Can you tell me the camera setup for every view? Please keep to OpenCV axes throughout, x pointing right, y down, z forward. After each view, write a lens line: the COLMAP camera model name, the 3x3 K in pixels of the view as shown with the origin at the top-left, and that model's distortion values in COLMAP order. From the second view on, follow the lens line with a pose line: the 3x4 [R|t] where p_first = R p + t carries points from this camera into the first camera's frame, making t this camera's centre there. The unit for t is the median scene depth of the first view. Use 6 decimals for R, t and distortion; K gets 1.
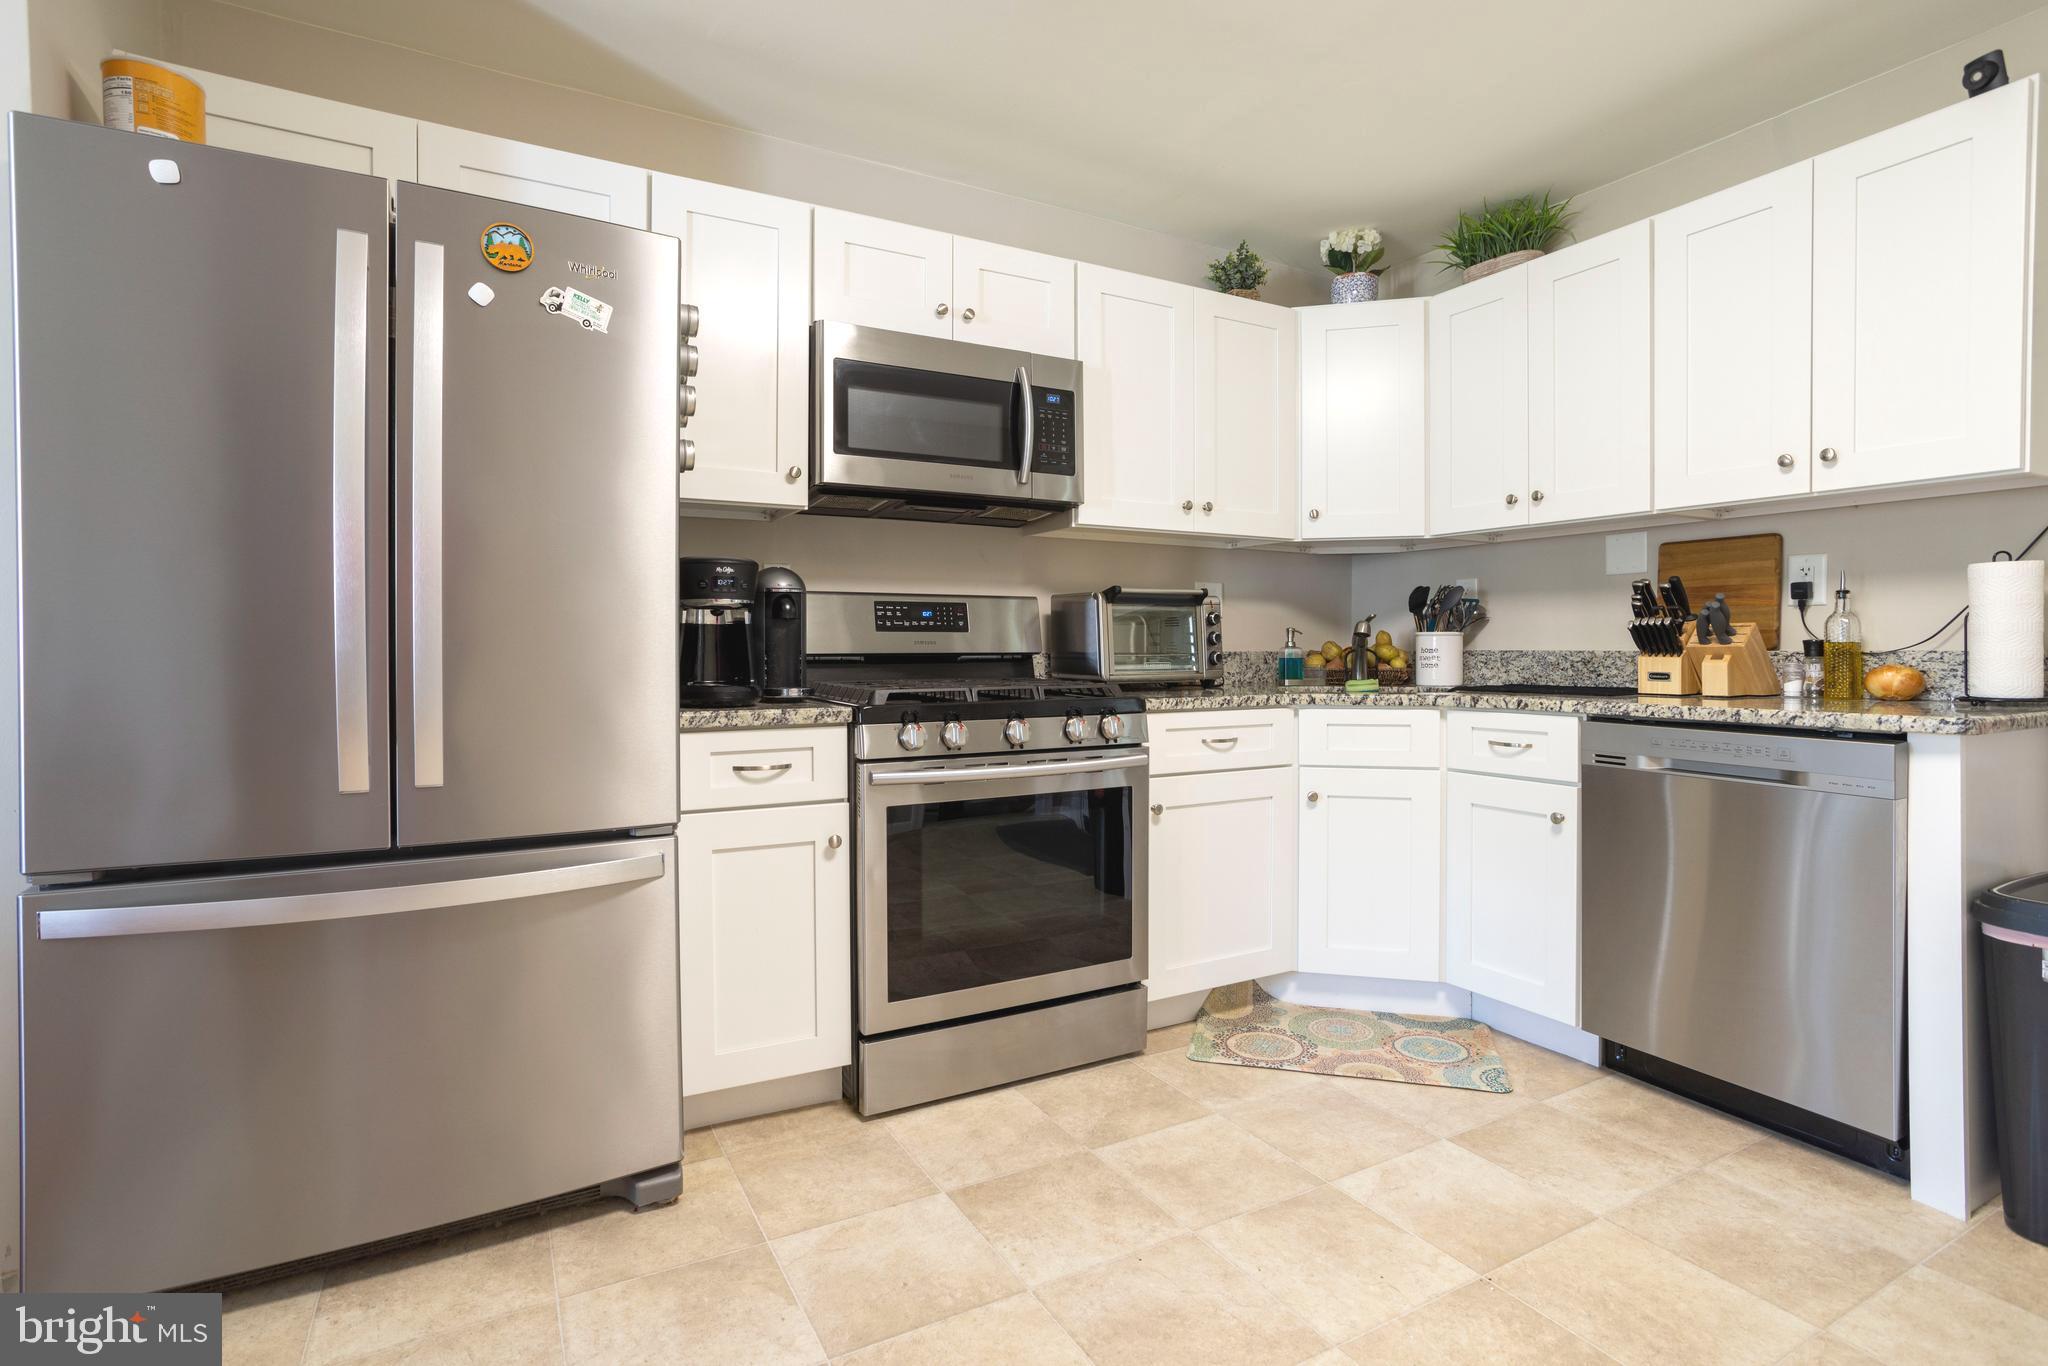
lens RADIAL K [[1036.8, 0, 1029.7], [0, 1036.8, 671.8], [0, 0, 1]] dist [-0.028392, 0.024069]
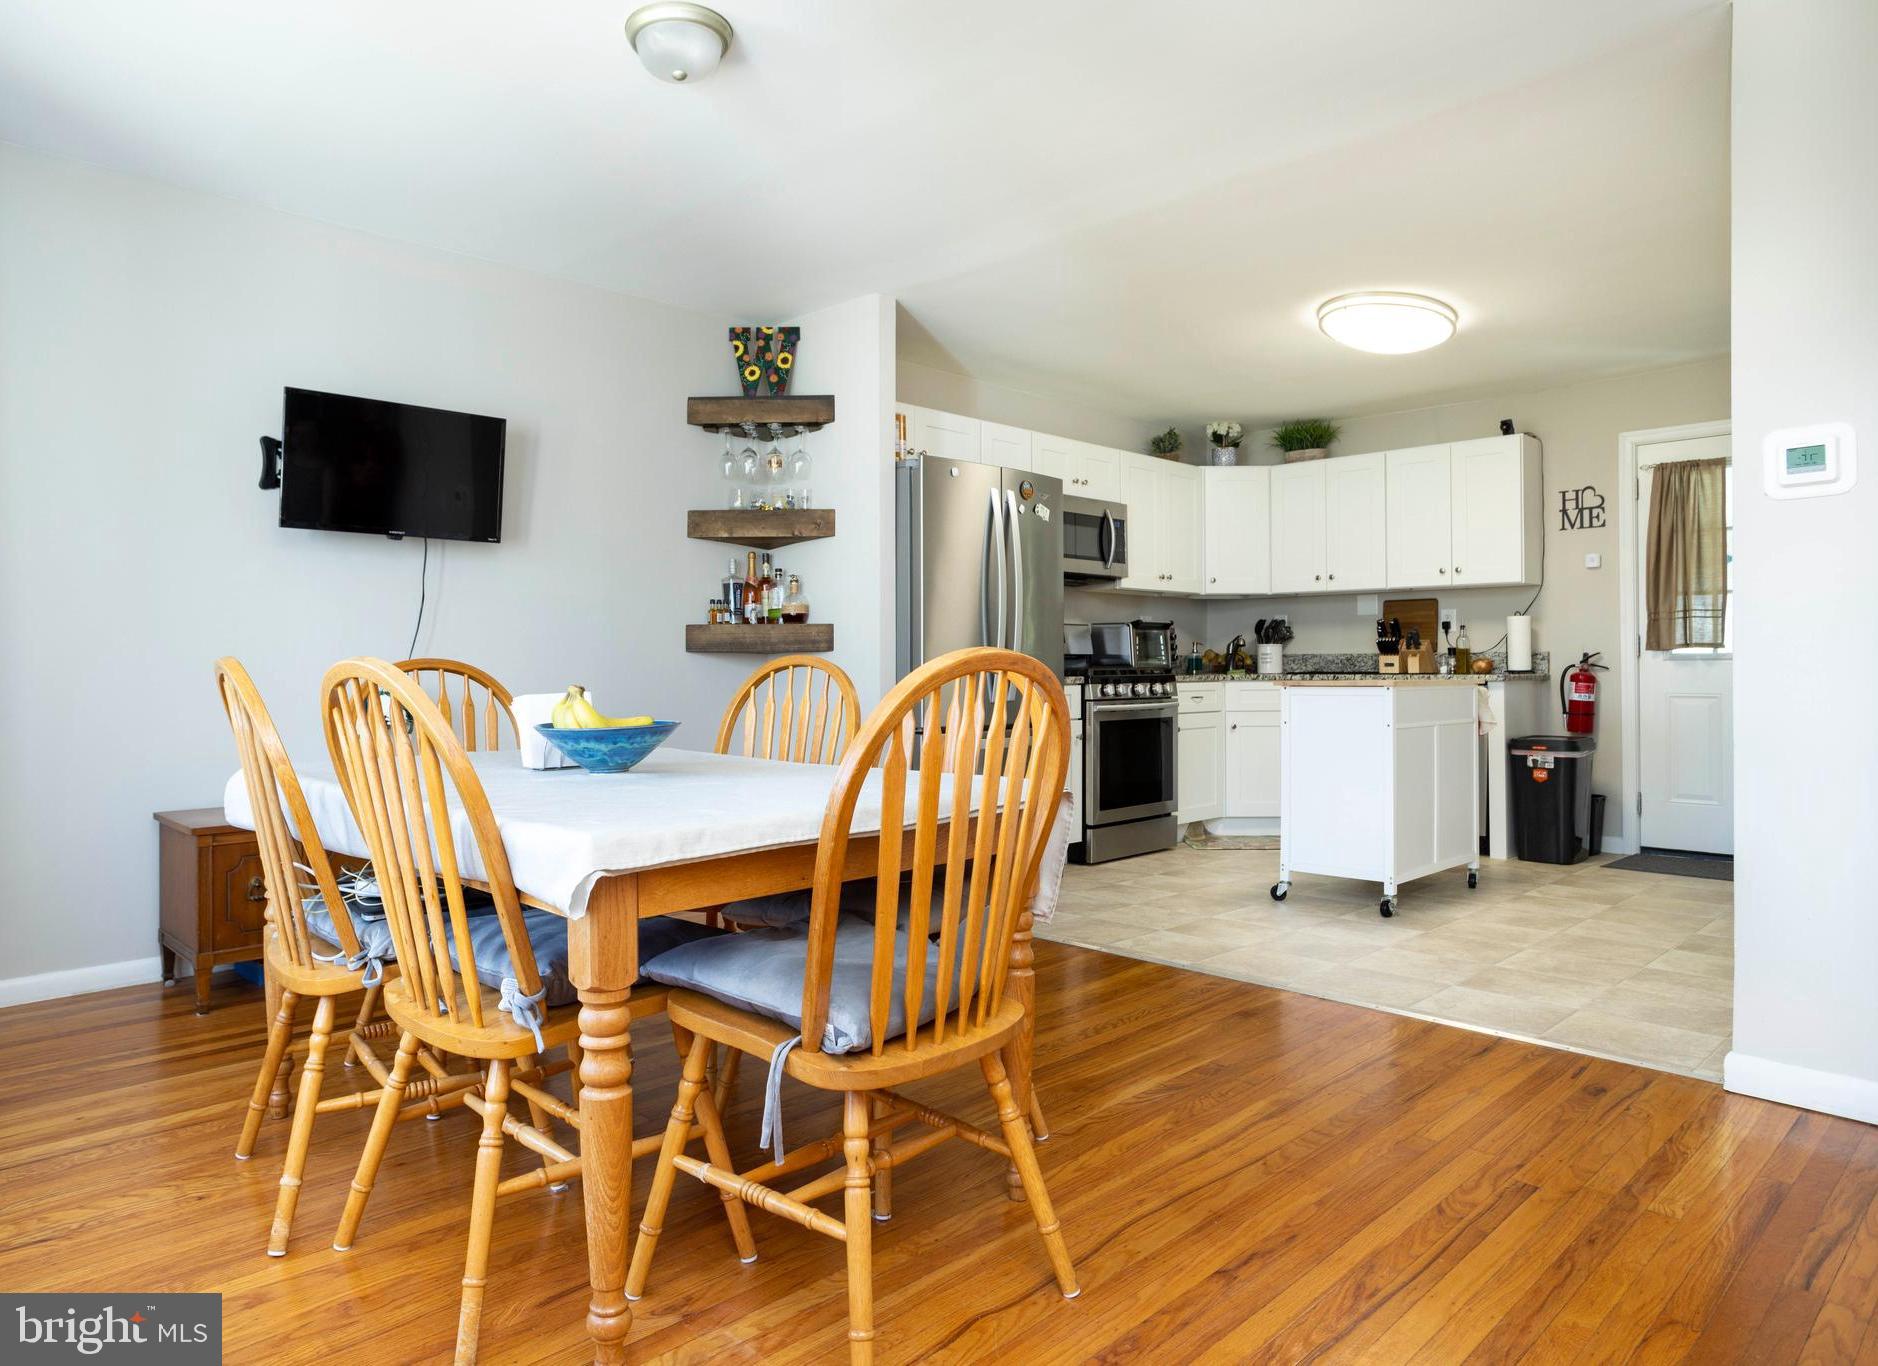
lens RADIAL K [[1148.2, 0, 936.1], [0, 1148.2, 680.2], [0, 0, 1]] dist [0.000009, -0.000065]
pose [[0.966329, -0.004501, 0.257271, -0.913932], [0.006847, 0.999943, -0.008222, 0.049726], [-0.257219, 0.009706, 0.966304, -1.066404]]
